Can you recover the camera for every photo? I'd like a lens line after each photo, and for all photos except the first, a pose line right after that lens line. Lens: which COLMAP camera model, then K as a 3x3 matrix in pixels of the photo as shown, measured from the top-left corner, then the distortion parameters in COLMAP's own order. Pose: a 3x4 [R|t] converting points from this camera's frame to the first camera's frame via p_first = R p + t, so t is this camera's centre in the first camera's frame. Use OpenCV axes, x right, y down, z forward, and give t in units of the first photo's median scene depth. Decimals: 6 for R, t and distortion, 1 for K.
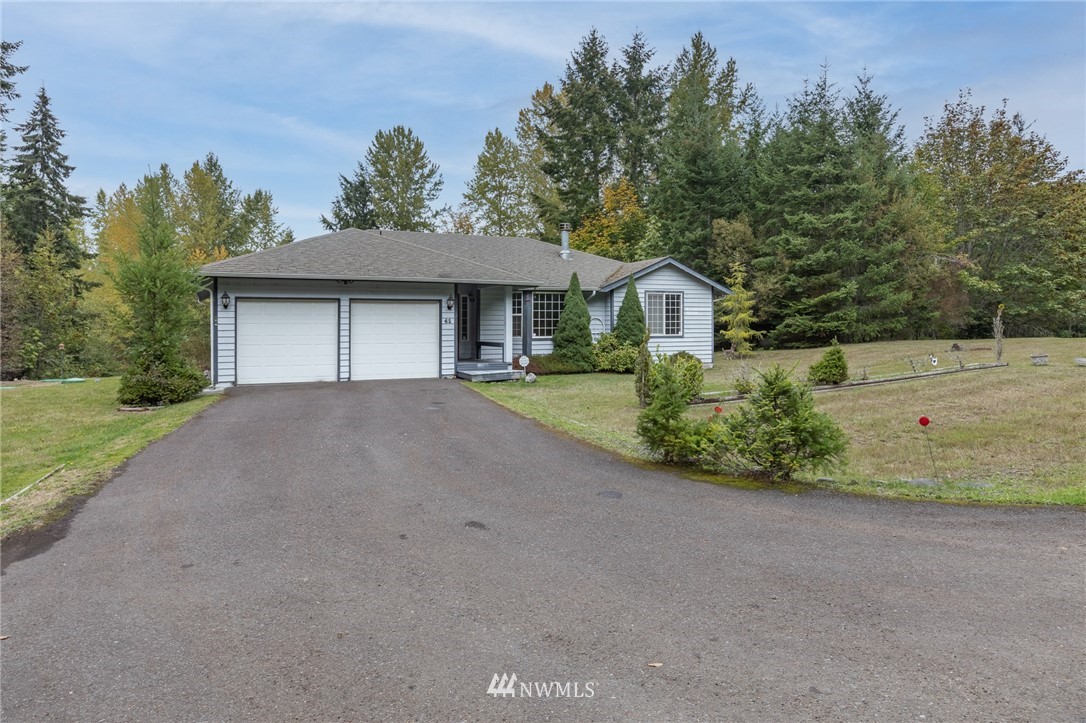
lens RADIAL K [[697.9, 0, 539.1], [0, 697.9, 331.7], [0, 0, 1]] dist [0.003202, -0.000413]
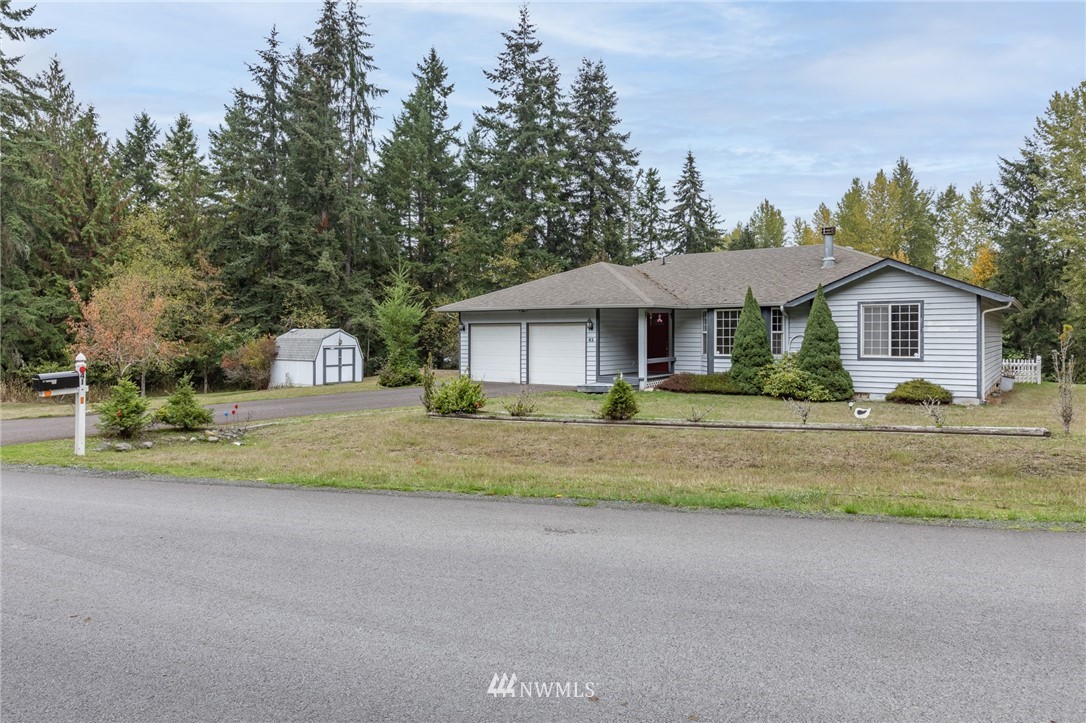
lens RADIAL K [[697.9, 0, 539.1], [0, 697.9, 331.7], [0, 0, 1]] dist [0.003202, -0.000413]
pose [[0.488333, 0.002097, -0.872655, 0.667355], [-0.003898, 0.999992, 0.000222, -0.022190], [0.872649, 0.003293, 0.488337, 0.261510]]
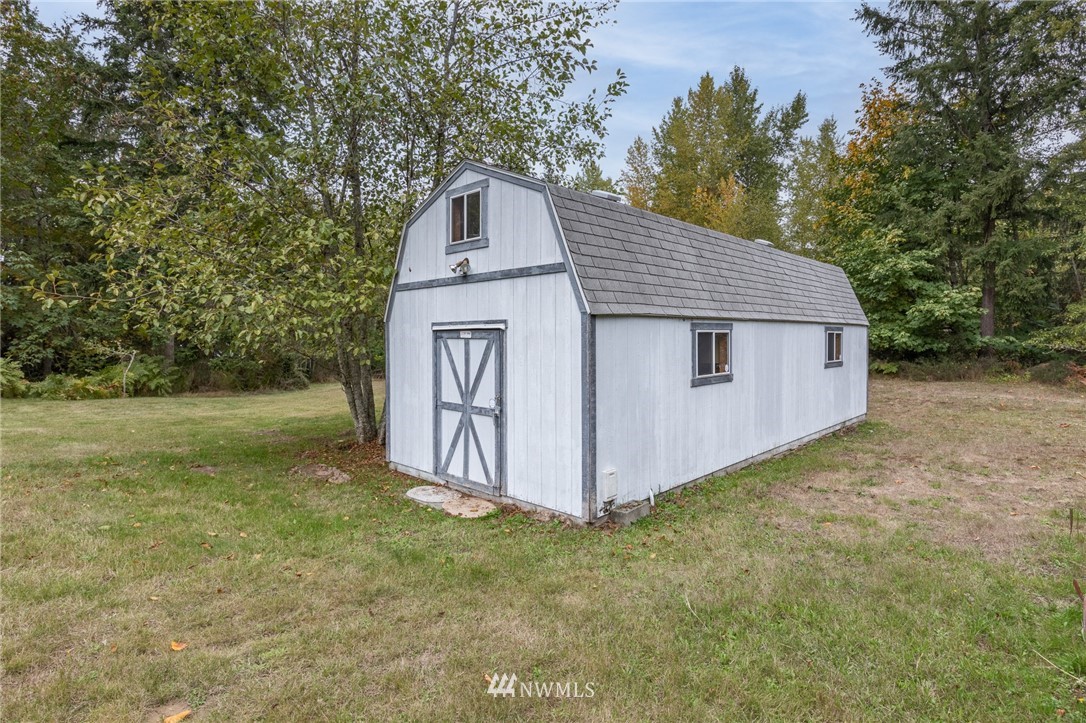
lens RADIAL K [[548.9, 0, 540.2], [0, 548.9, 339.0], [0, 0, 1]] dist [-0.003472, -0.000743]
pose [[0.579475, -0.001794, -0.814988, -0.510550], [0.000015, 0.999998, -0.002191, 0.153901], [0.814990, 0.001258, 0.579474, 2.186920]]
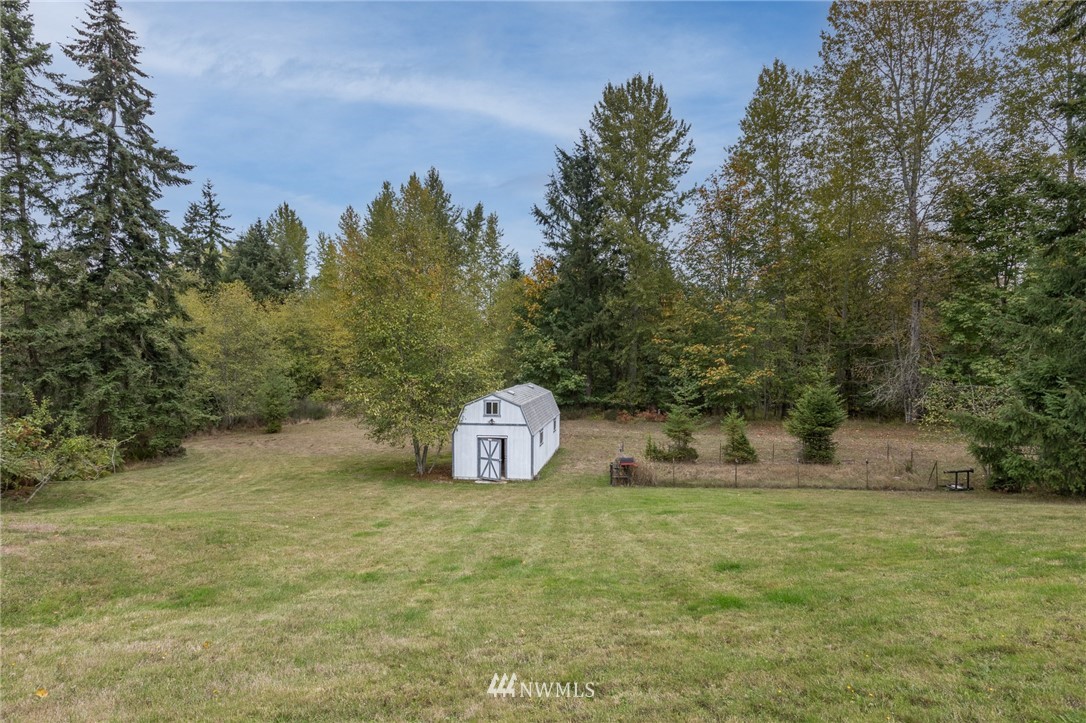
lens RADIAL K [[564.2, 0, 544.0], [0, 564.2, 389.2], [0, 0, 1]] dist [-0.001057, 0.000159]
pose [[0.945950, 0.018964, -0.323758, -0.329802], [-0.002024, 0.998615, 0.052580, 0.009470], [0.324306, -0.049083, 0.944678, 1.395519]]
